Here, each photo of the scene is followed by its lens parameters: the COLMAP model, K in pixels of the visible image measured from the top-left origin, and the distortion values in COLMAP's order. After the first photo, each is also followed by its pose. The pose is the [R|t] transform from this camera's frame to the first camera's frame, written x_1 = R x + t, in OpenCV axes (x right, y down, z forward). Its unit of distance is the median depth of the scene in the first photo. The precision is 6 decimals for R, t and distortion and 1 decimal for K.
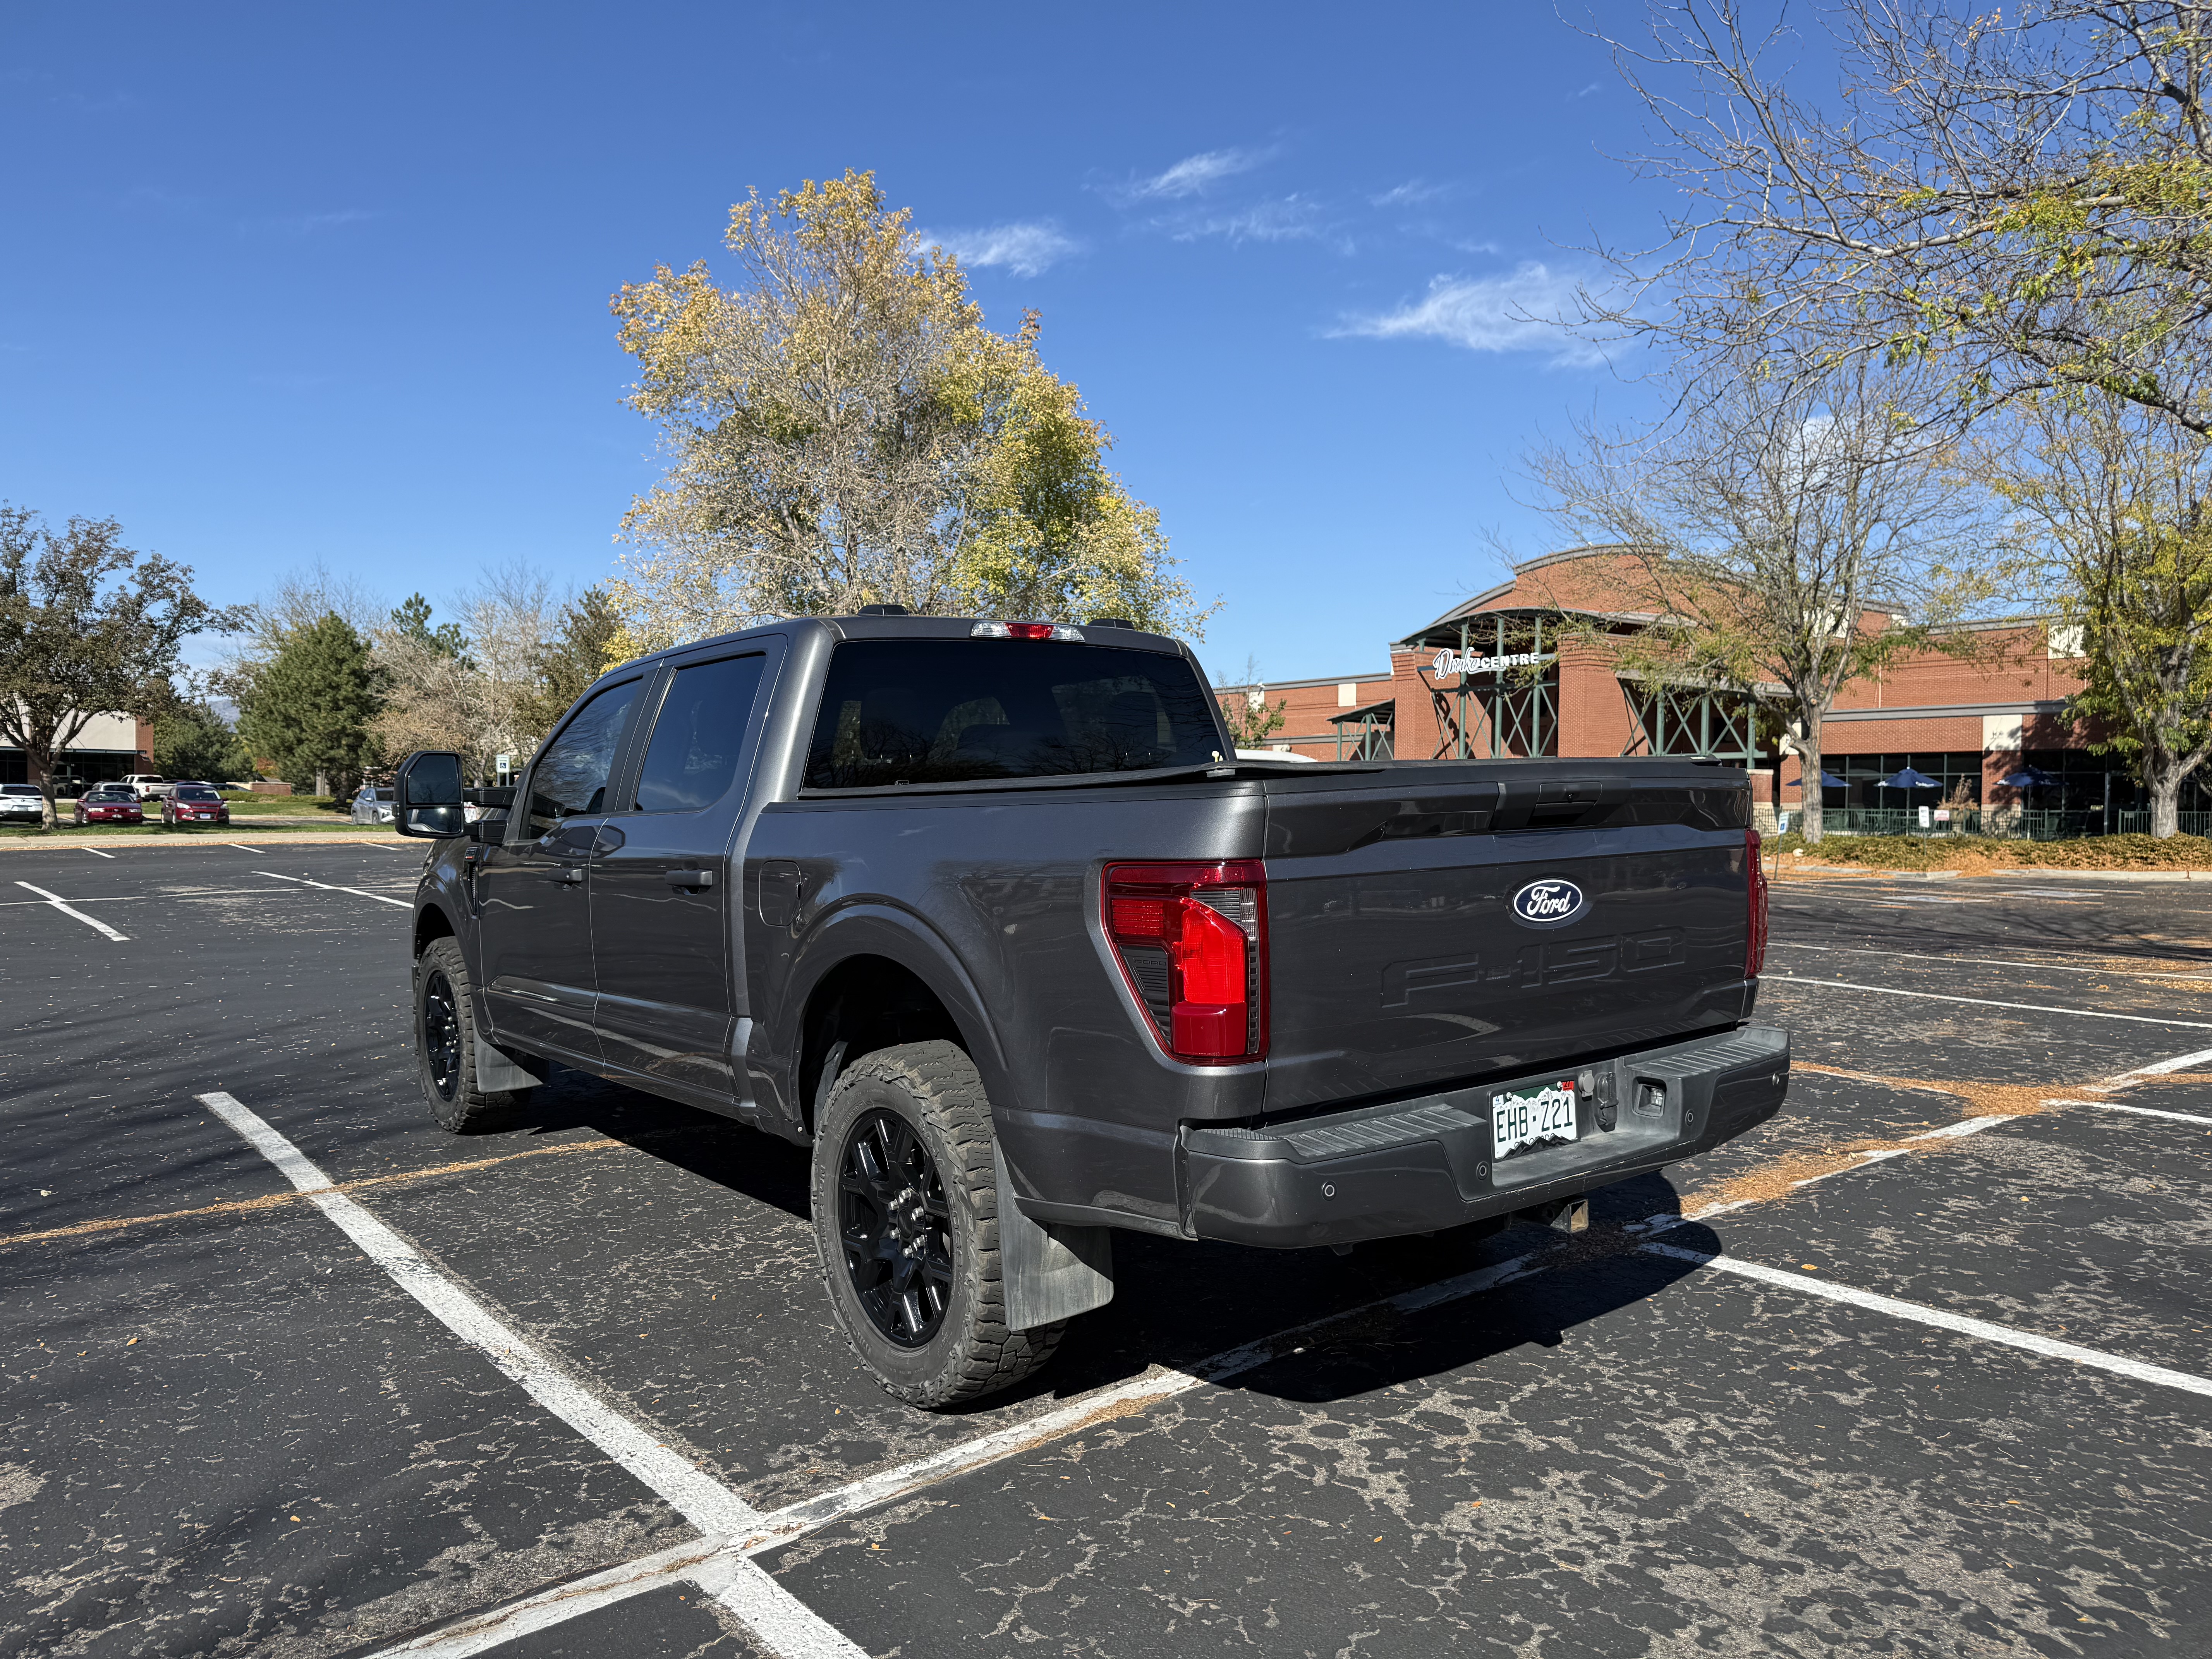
lens RADIAL K [[1547.5, 0, 1100.5], [0, 1547.5, 831.8], [0, 0, 1]] dist [0.043452, -0.049539]
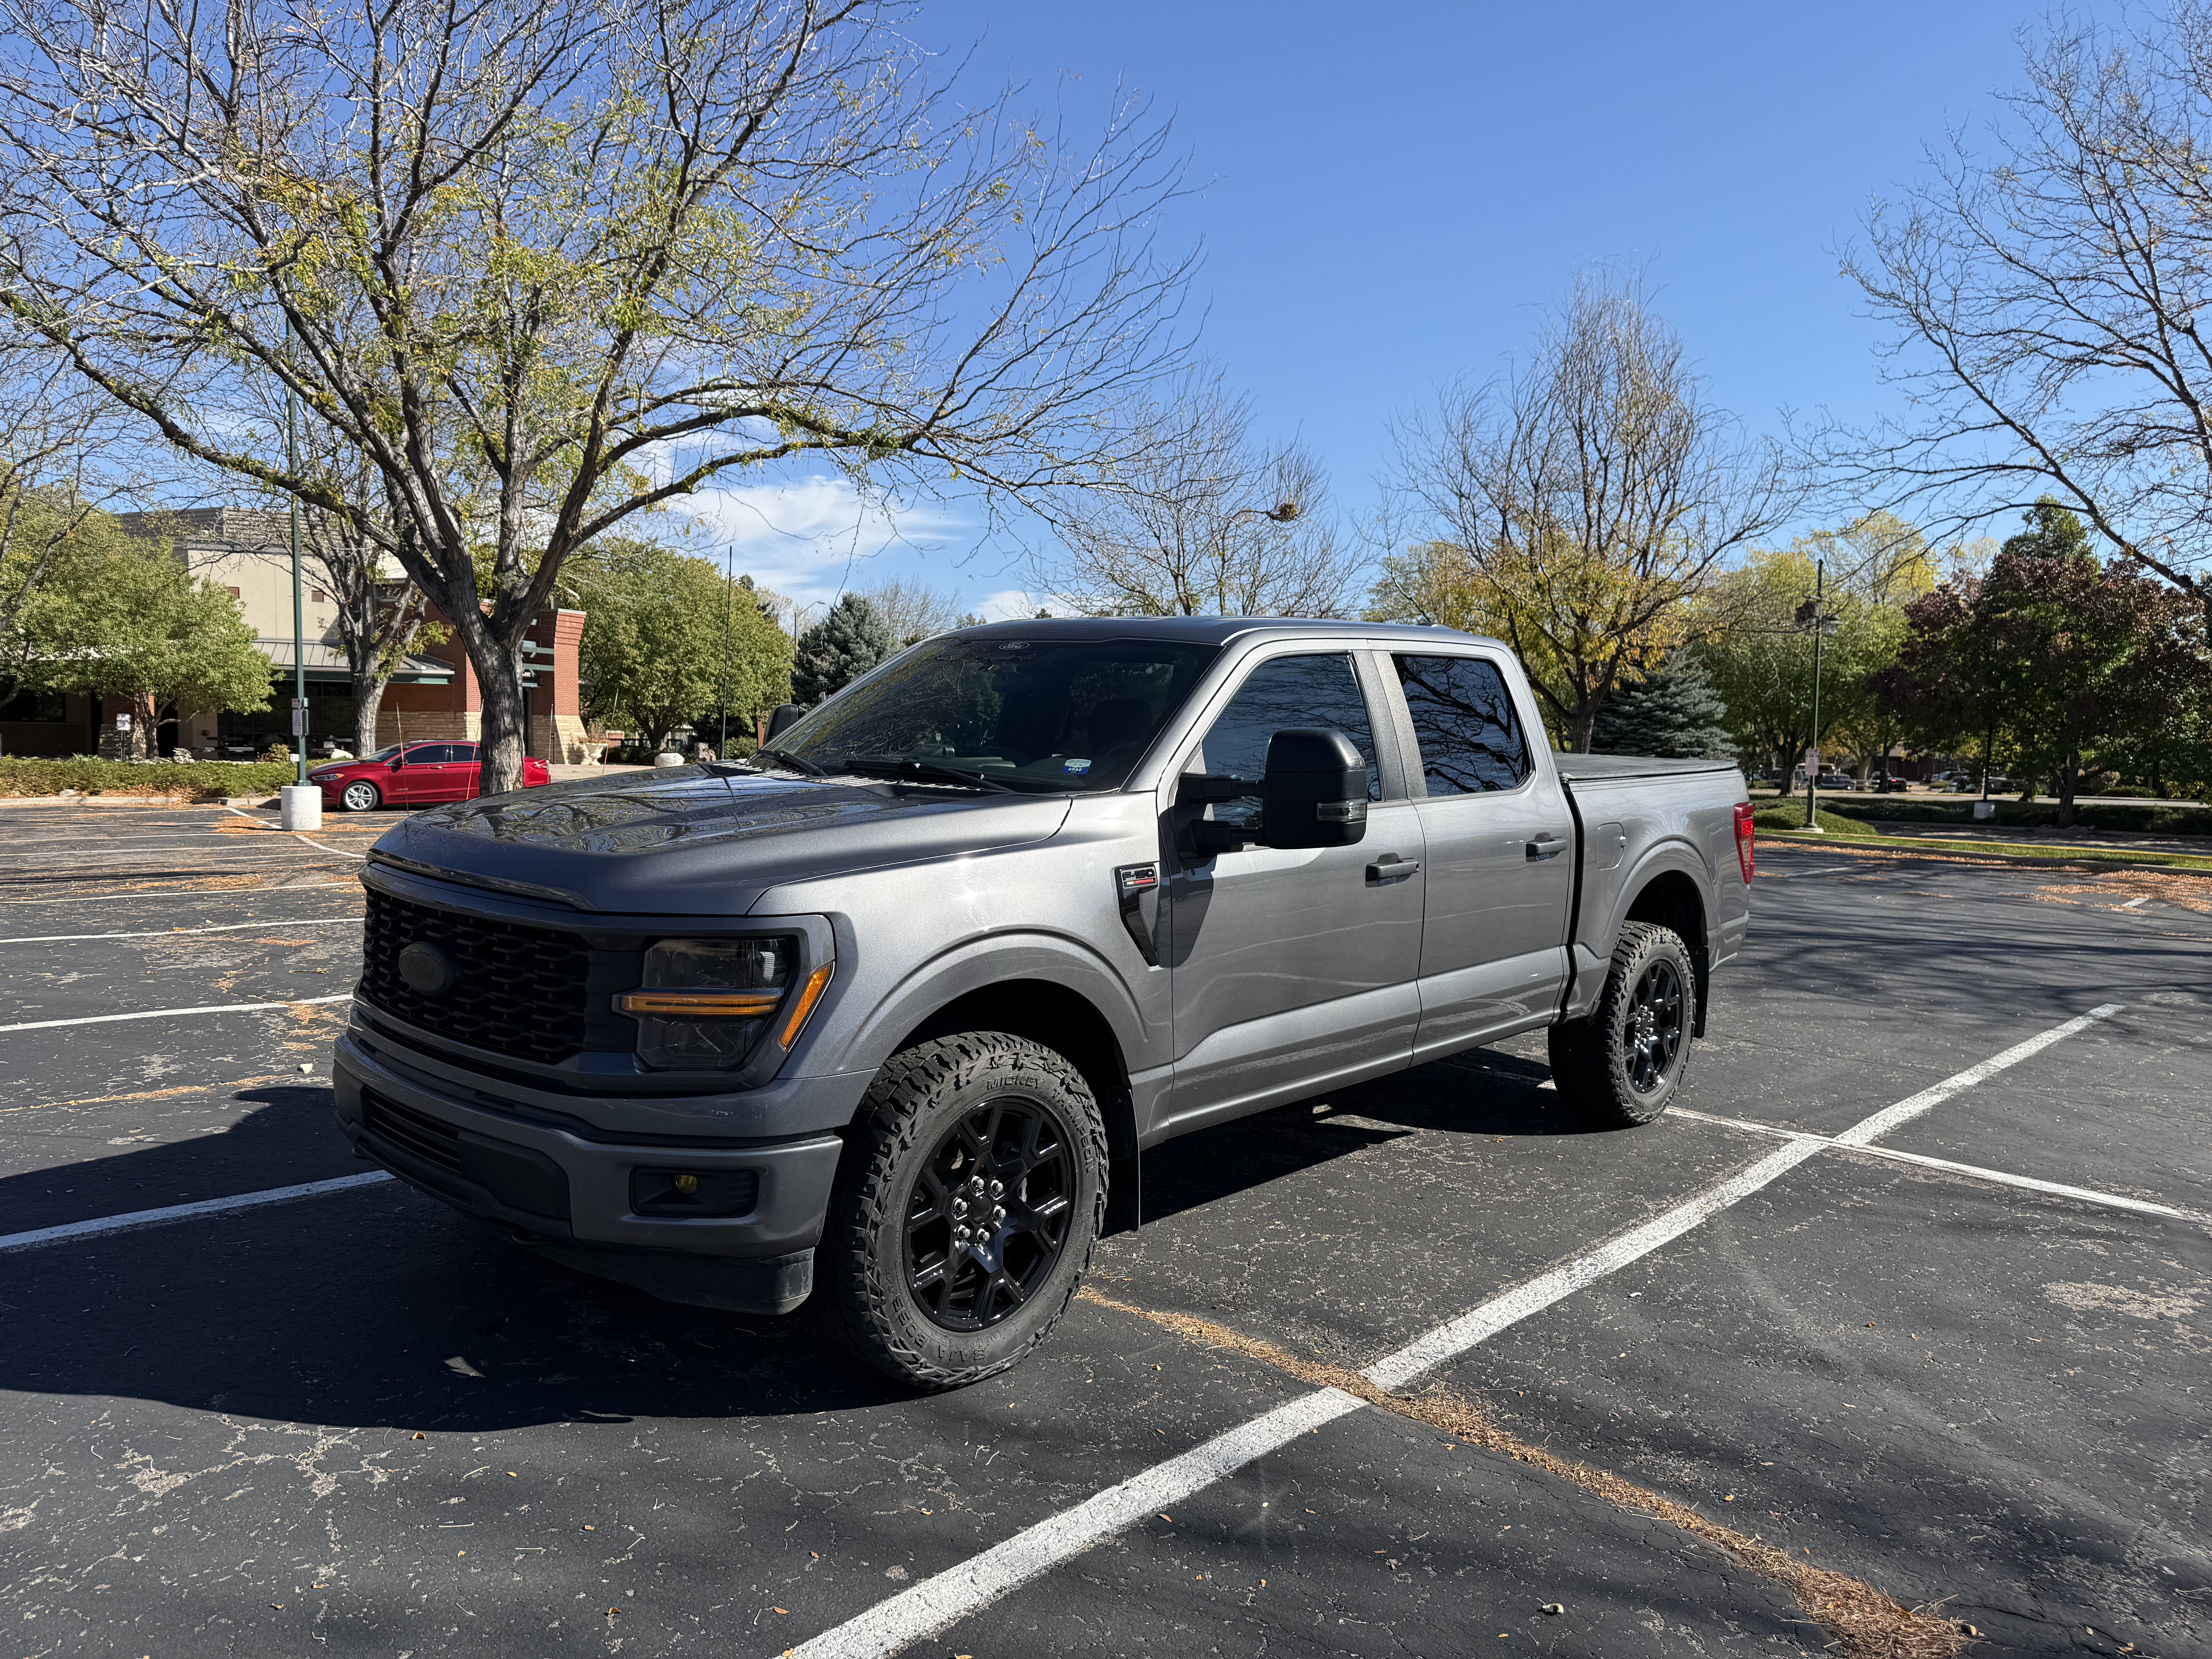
lens RADIAL K [[1547.5, 0, 1100.5], [0, 1547.5, 831.8], [0, 0, 1]] dist [0.043452, -0.049539]
pose [[-0.157252, -0.066489, 0.985318, -1.635676], [-0.000837, 0.997740, 0.067194, -0.076804], [-0.987558, 0.009742, -0.156953, 1.766093]]
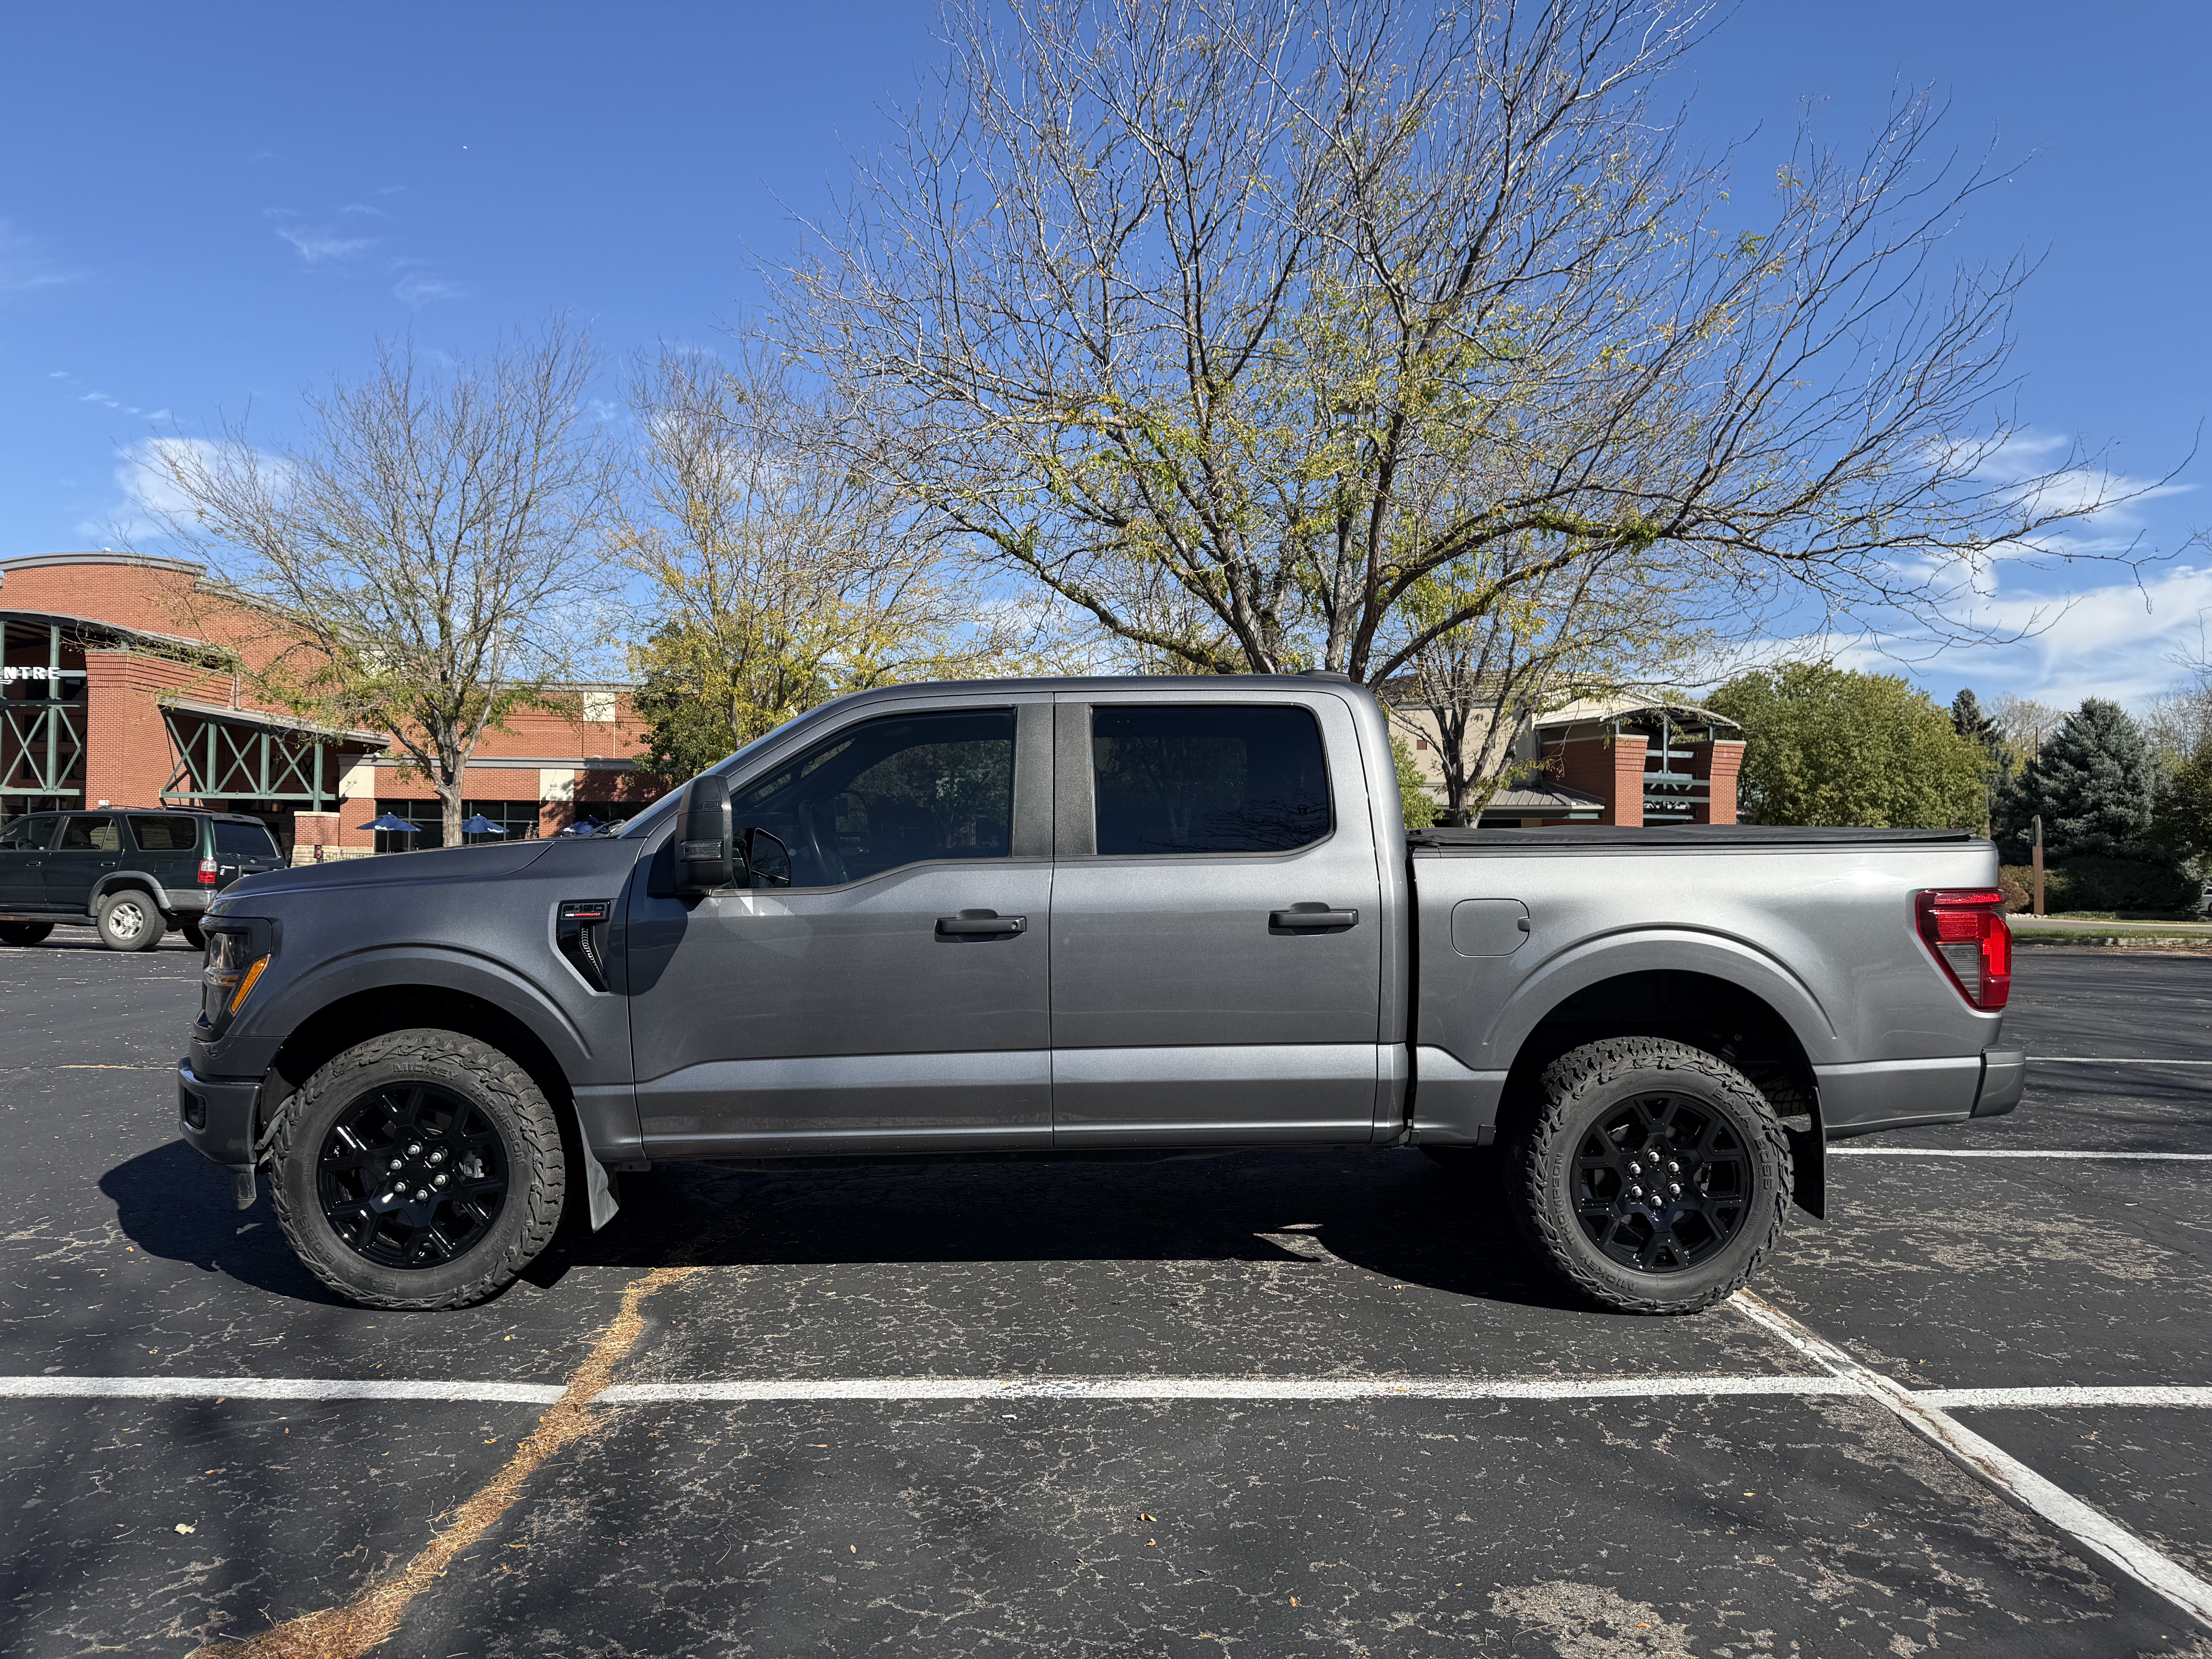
lens RADIAL K [[1547.5, 0, 1100.5], [0, 1547.5, 831.8], [0, 0, 1]] dist [0.043452, -0.049539]
pose [[0.585514, 0.015706, 0.810510, -1.360829], [0.006955, 0.999678, -0.024396, -0.006249], [-0.810633, 0.019921, 0.585216, 0.574170]]
